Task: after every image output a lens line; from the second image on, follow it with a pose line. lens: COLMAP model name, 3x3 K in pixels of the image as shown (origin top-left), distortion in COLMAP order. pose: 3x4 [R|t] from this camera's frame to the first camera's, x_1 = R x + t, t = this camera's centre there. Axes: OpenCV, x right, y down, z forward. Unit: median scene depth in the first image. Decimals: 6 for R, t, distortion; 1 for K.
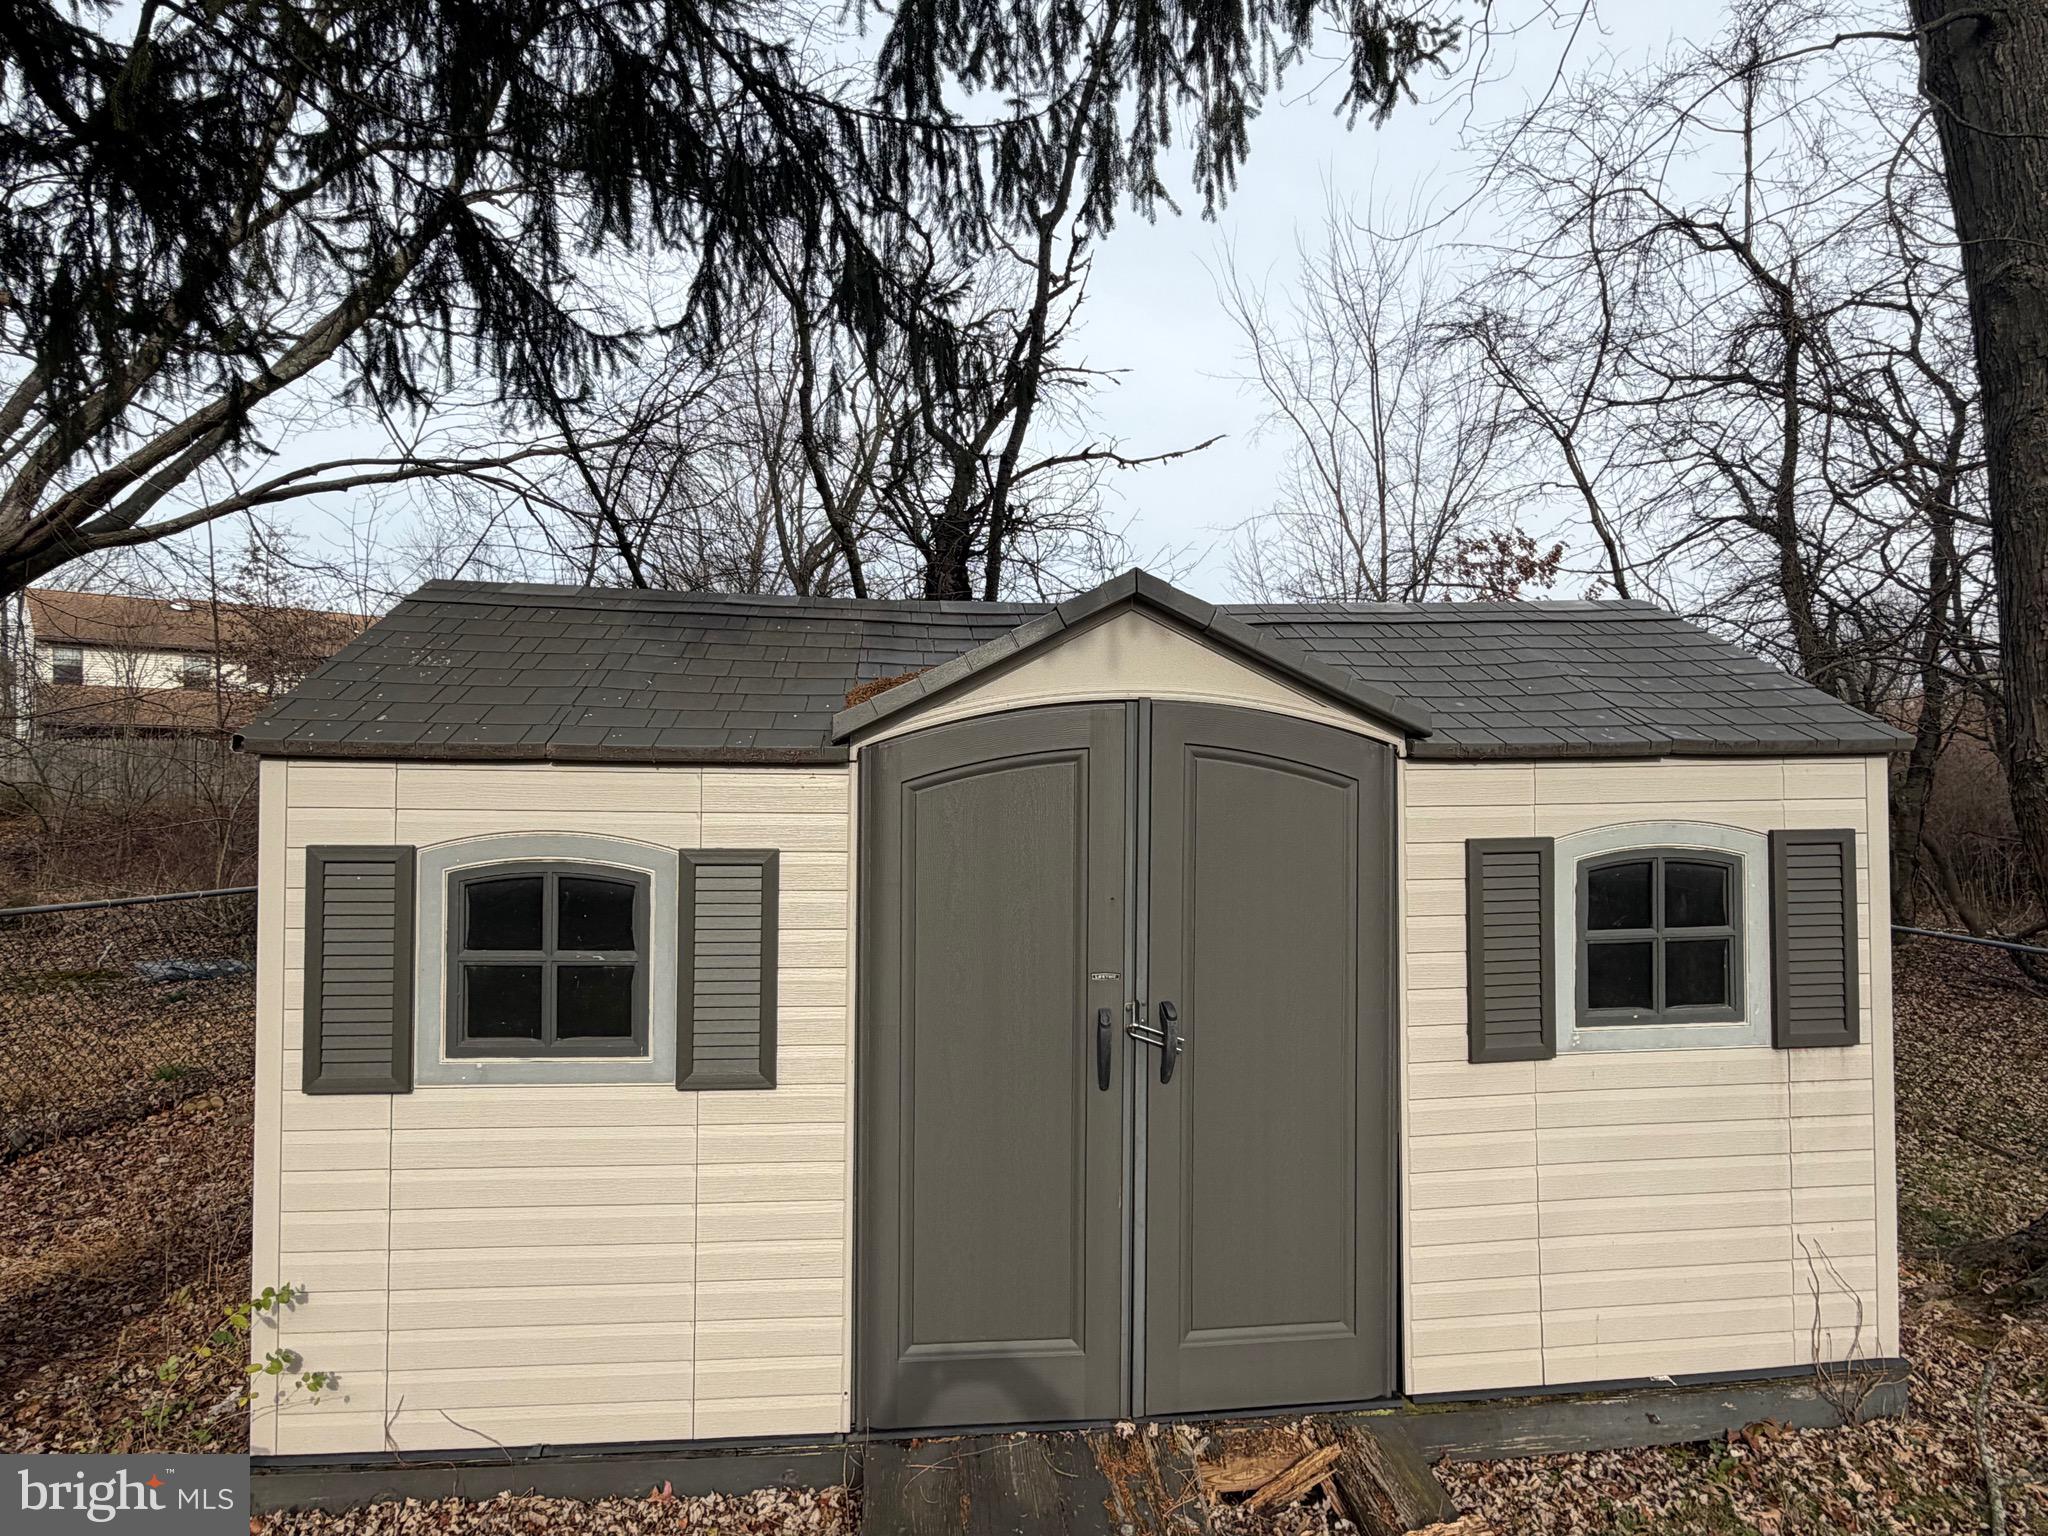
lens RADIAL K [[1106.8, 0, 1029.5], [0, 1106.8, 763.5], [0, 0, 1]] dist [-0.004266, -0.000422]
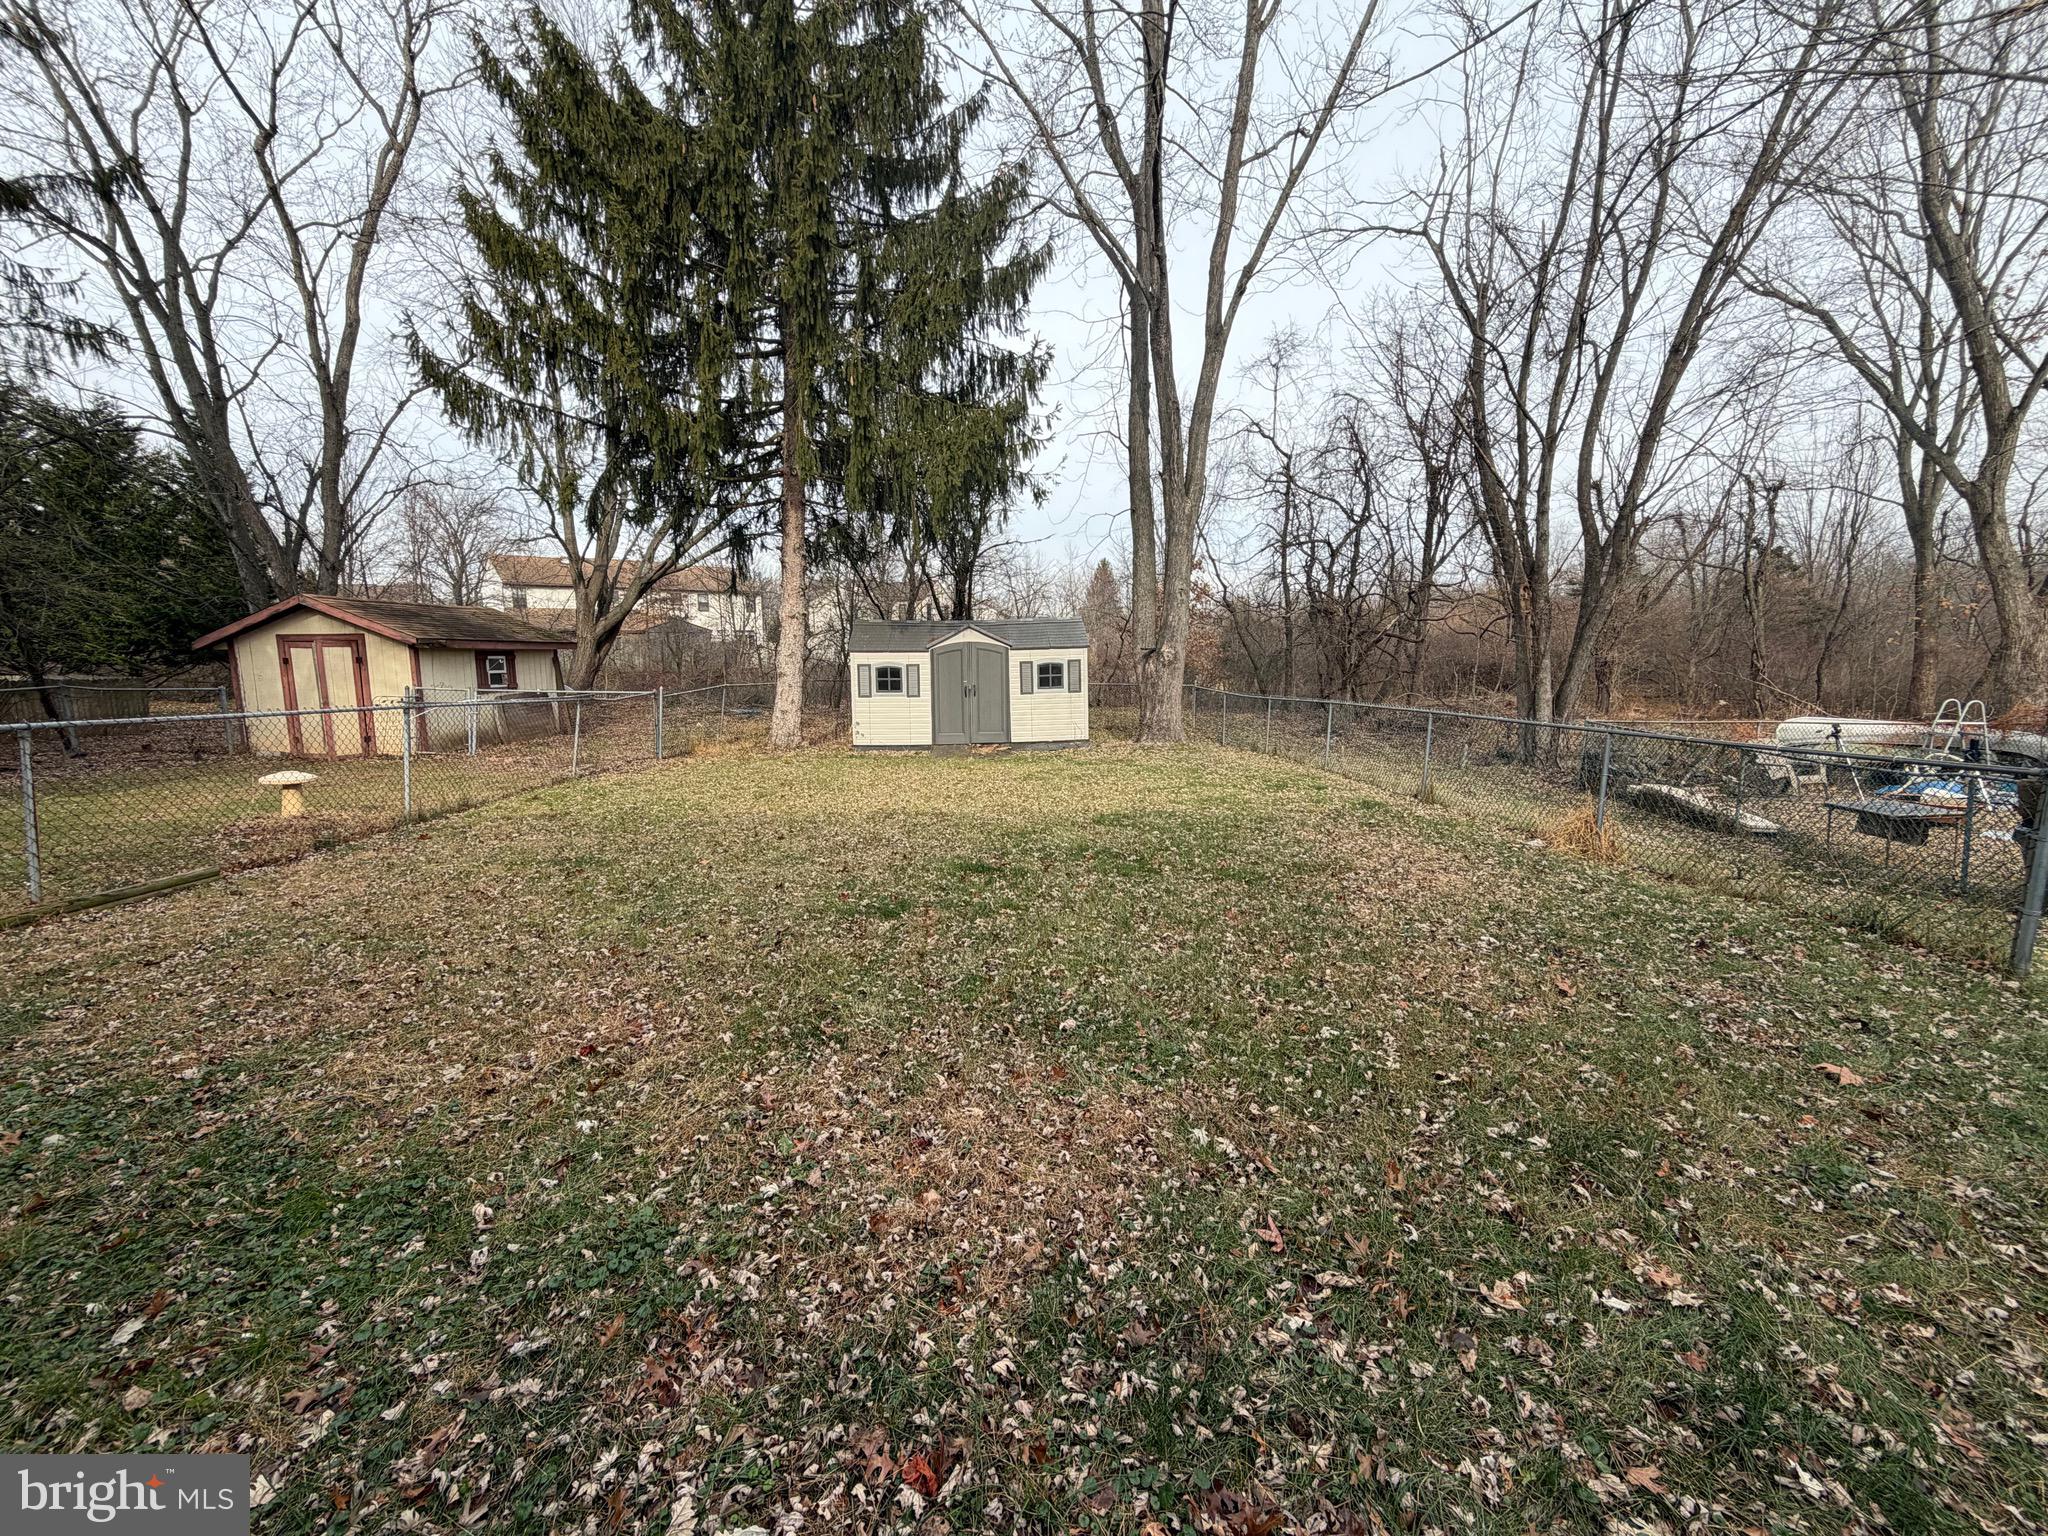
lens RADIAL K [[804.0, 0, 1024.0], [0, 804.0, 760.5], [0, 0, 1]] dist [-0.005698, 0.001068]
pose [[0.997822, -0.005952, -0.065700, 0.741773], [0.015641, 0.988869, 0.147962, -0.059252], [0.064088, -0.148667, 0.986808, -3.953174]]
